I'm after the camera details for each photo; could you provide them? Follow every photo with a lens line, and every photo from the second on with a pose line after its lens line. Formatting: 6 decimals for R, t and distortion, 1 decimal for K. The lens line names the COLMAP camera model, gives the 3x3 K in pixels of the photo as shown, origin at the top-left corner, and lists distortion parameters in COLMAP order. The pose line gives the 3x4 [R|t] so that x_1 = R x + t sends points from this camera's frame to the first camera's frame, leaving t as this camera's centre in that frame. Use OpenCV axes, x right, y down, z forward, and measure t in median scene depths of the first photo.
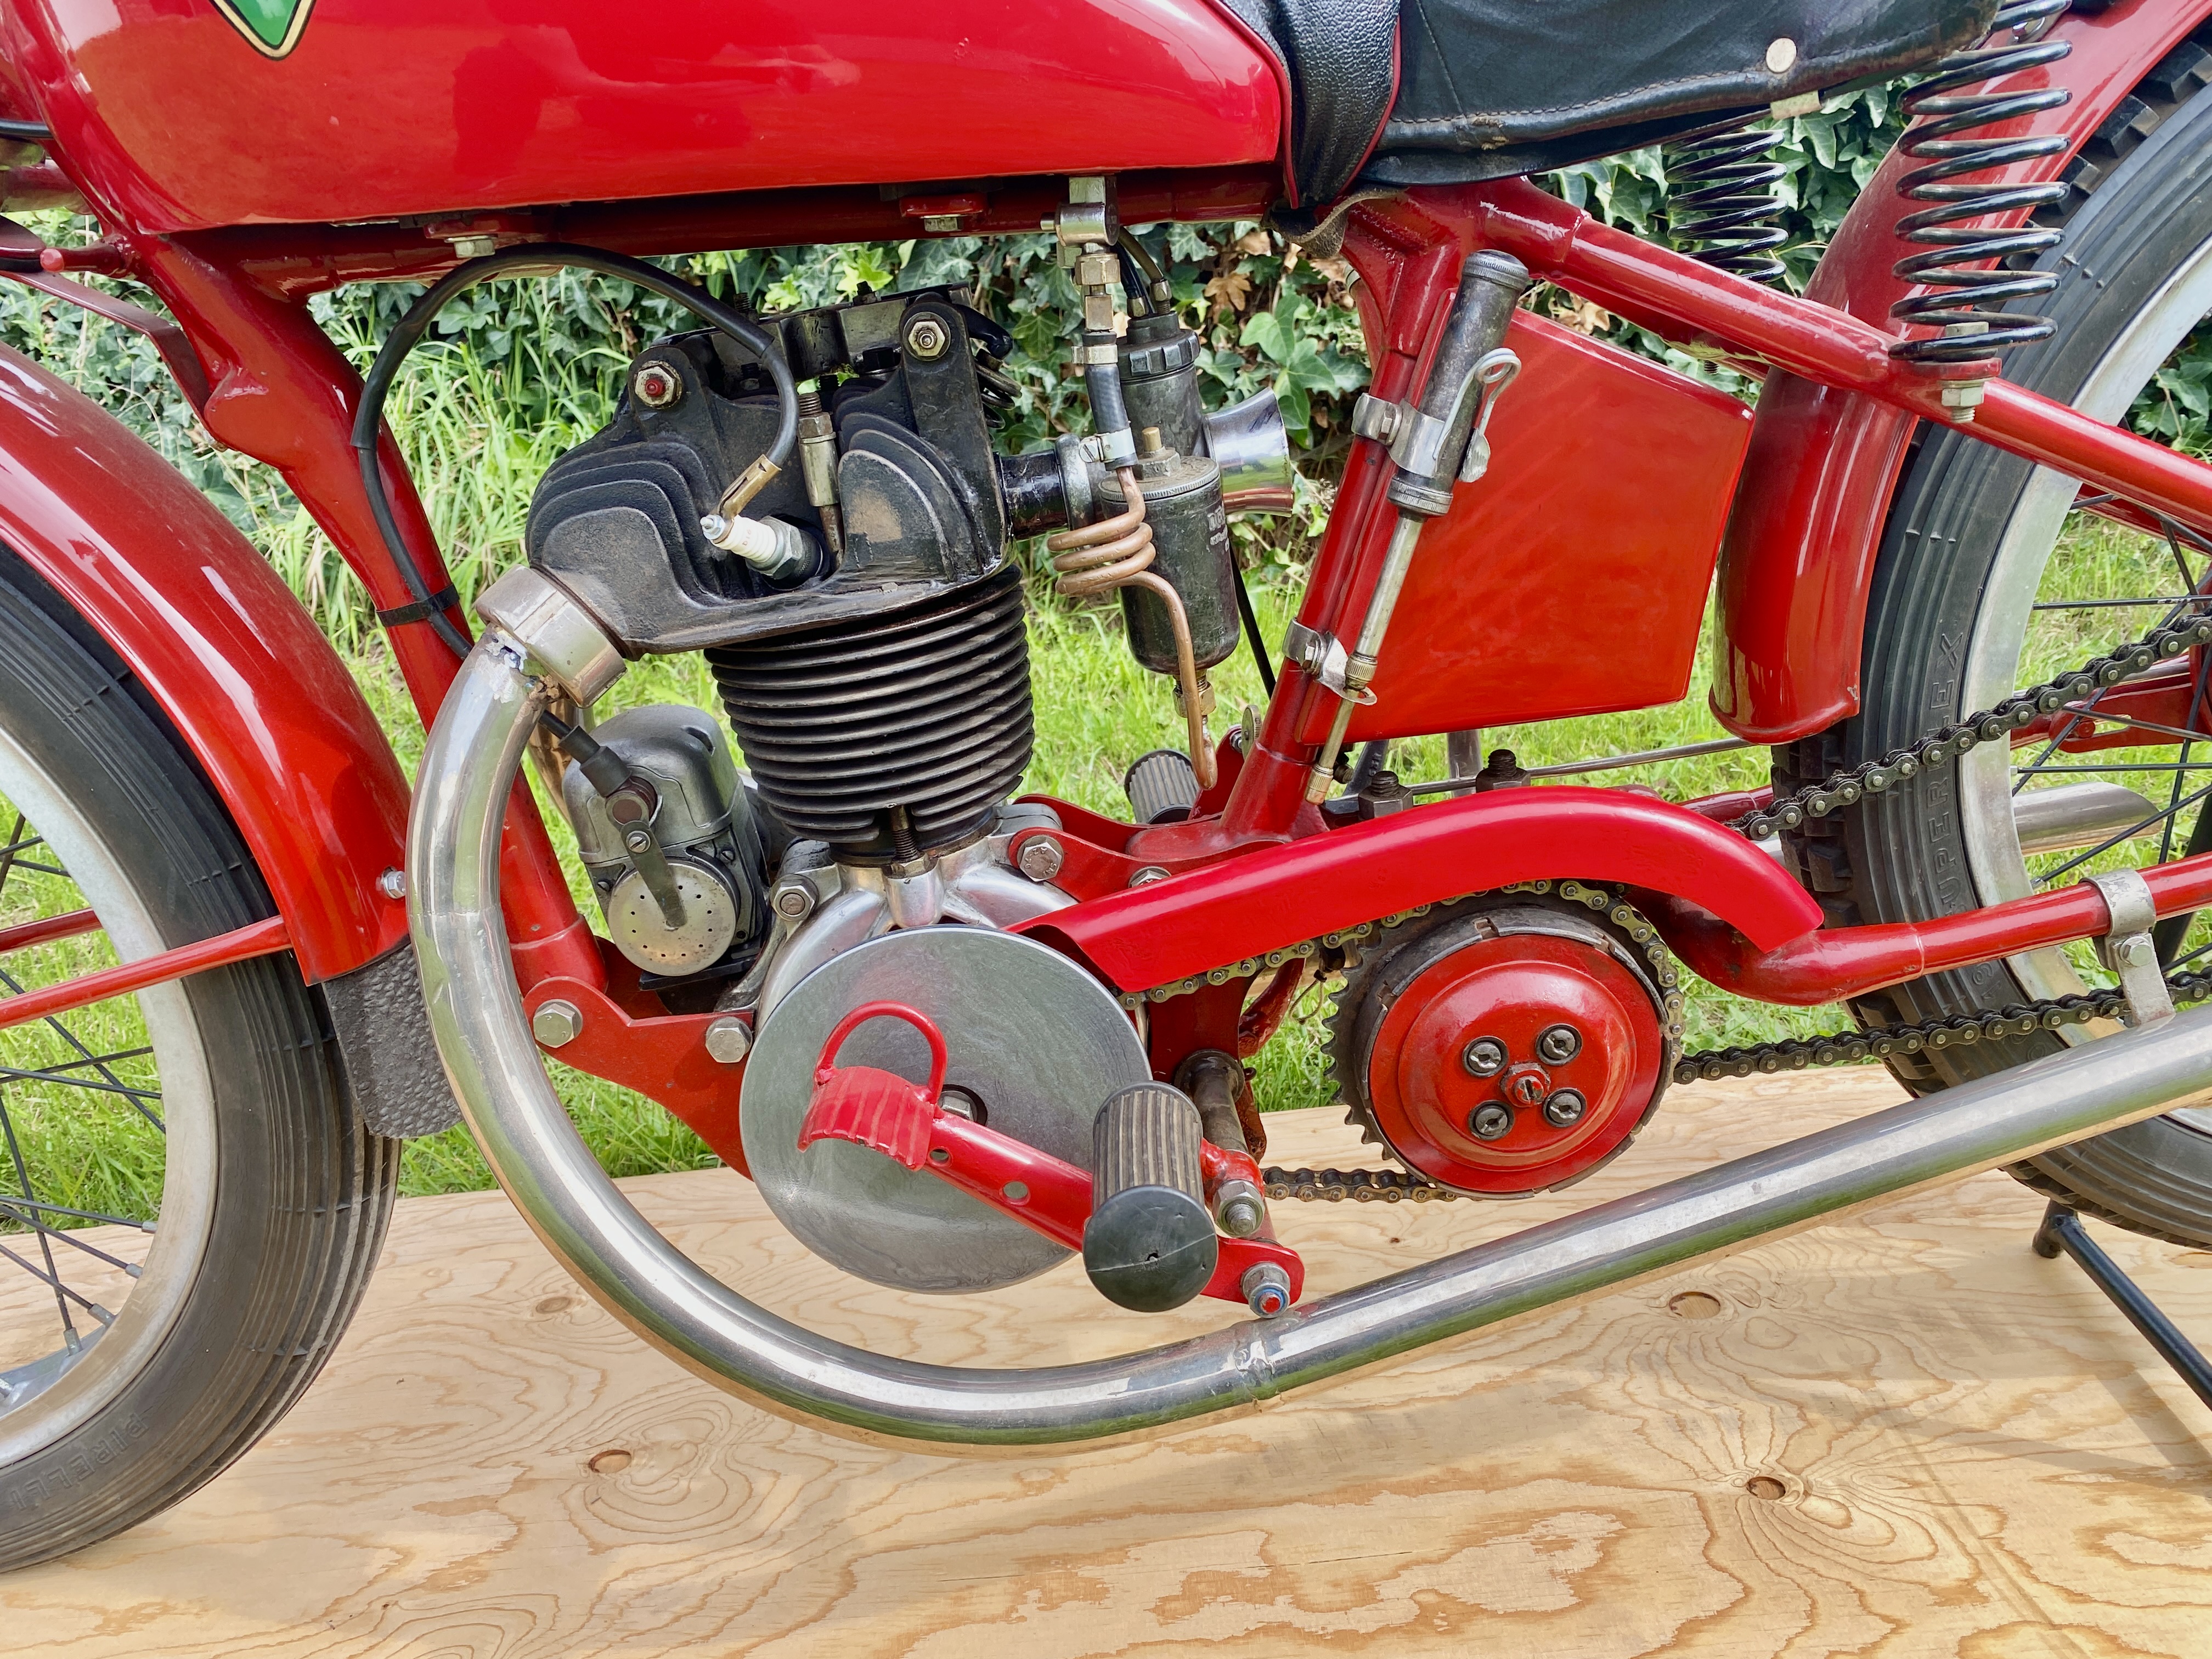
lens RADIAL K [[1701.8, 0, 1121.6], [0, 1701.8, 820.2], [0, 0, 1]] dist [0.010797, -0.003048]
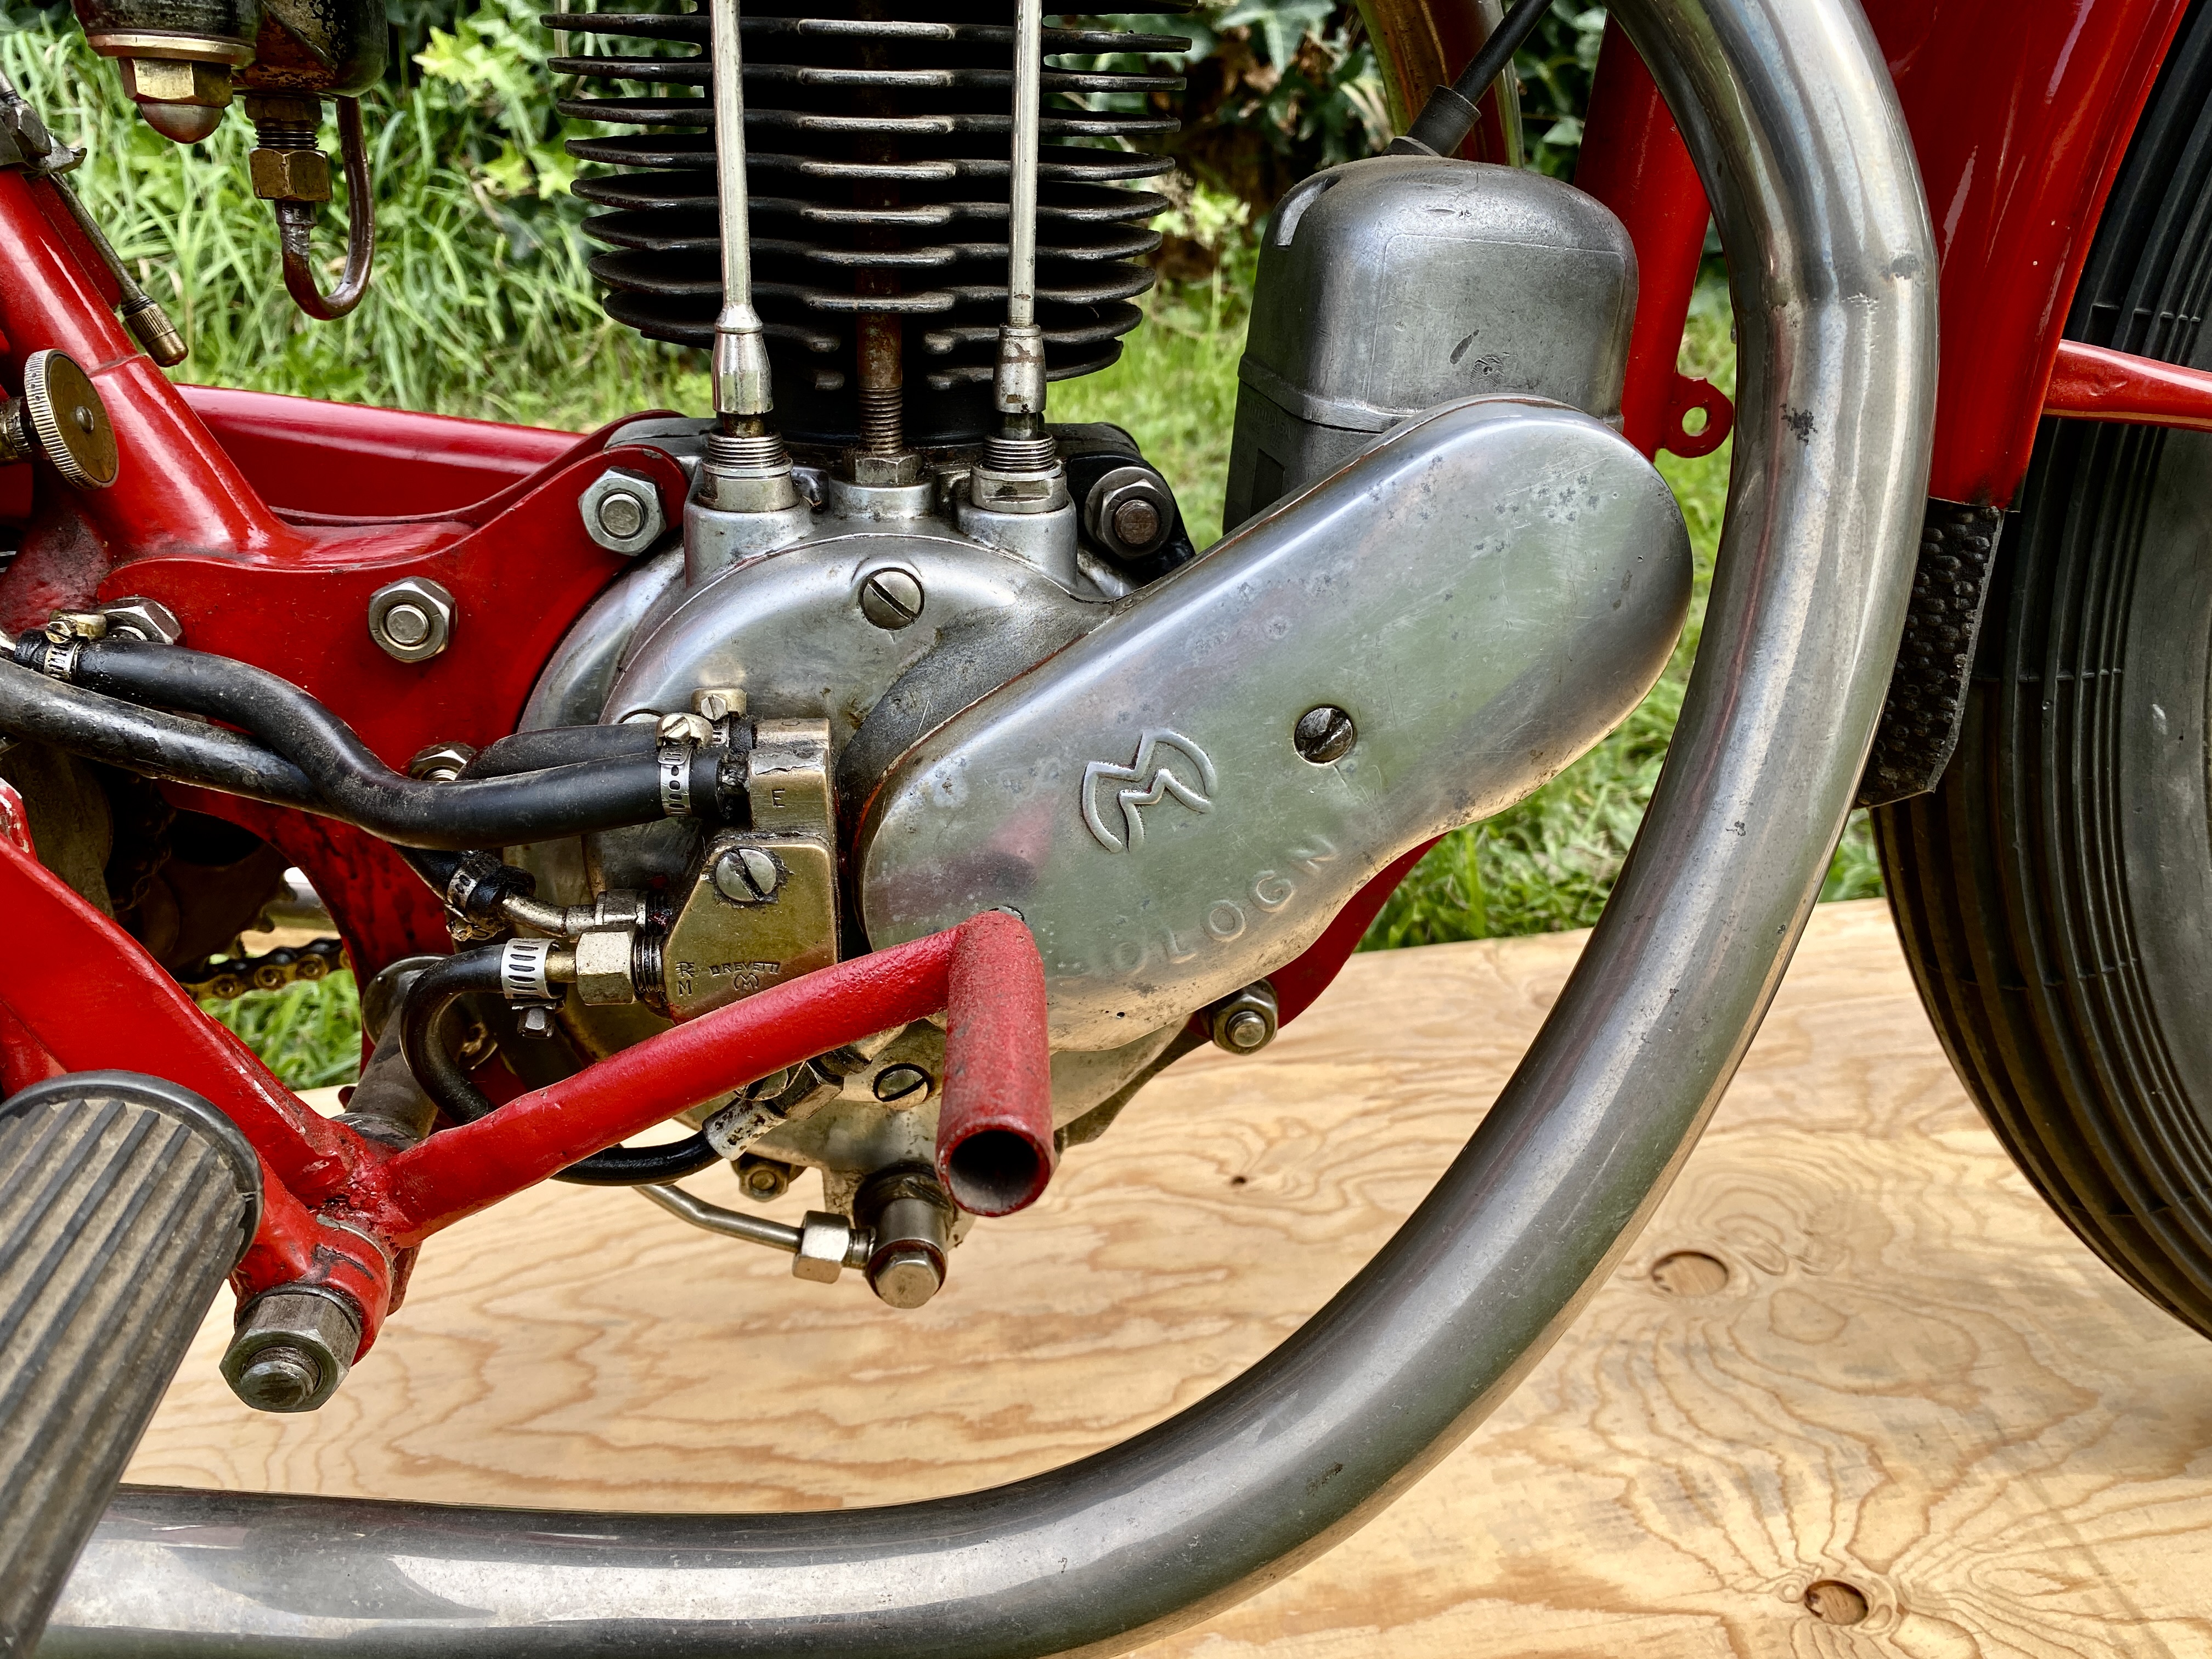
lens RADIAL K [[1708.2, 0, 1129.4], [0, 1708.2, 818.7], [0, 0, 1]] dist [0.022676, -0.002078]
pose [[0.996770, -0.025702, 0.076086, 0.094985], [0.017508, 0.994162, 0.106466, 0.047797], [-0.078378, -0.104790, 0.991401, 0.479836]]
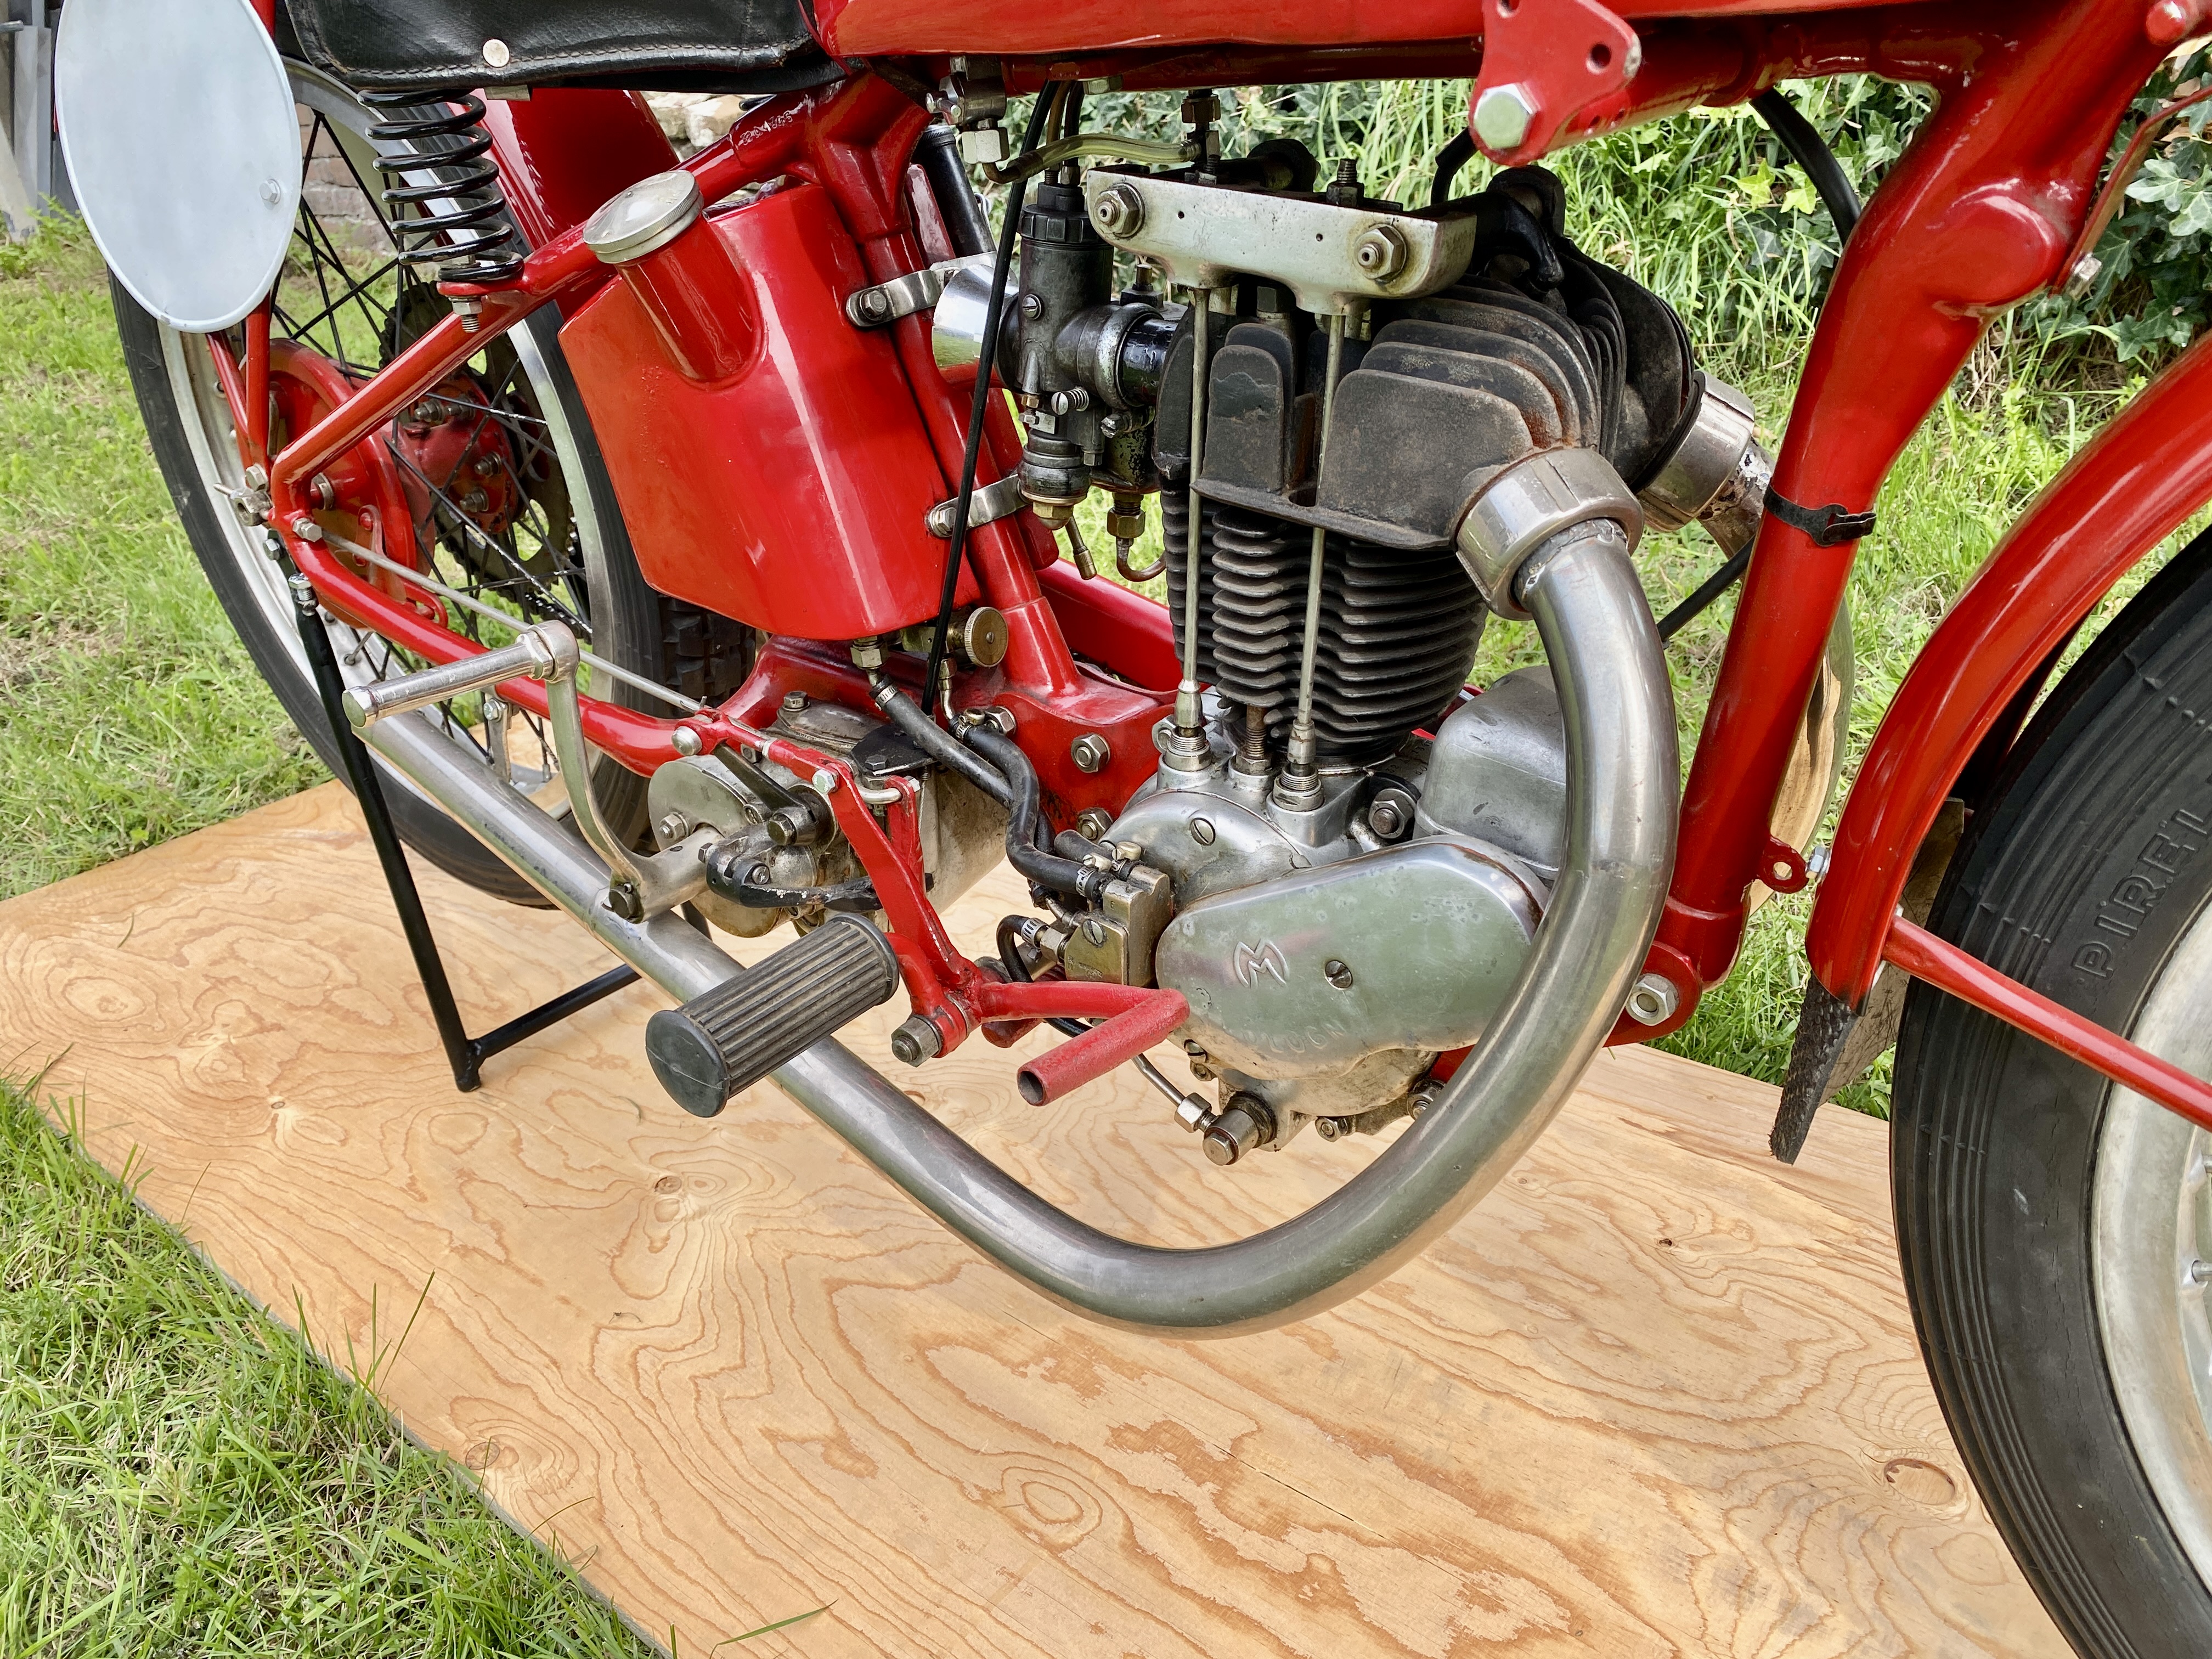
lens RADIAL K [[1700.6, 0, 1102.8], [0, 1700.6, 804.2], [0, 0, 1]] dist [0.021844, -0.010023]
pose [[0.742625, 0.306223, -0.595597, 0.543912], [-0.183556, 0.948351, 0.258721, -0.190162], [0.644062, -0.082808, 0.760478, 0.216792]]
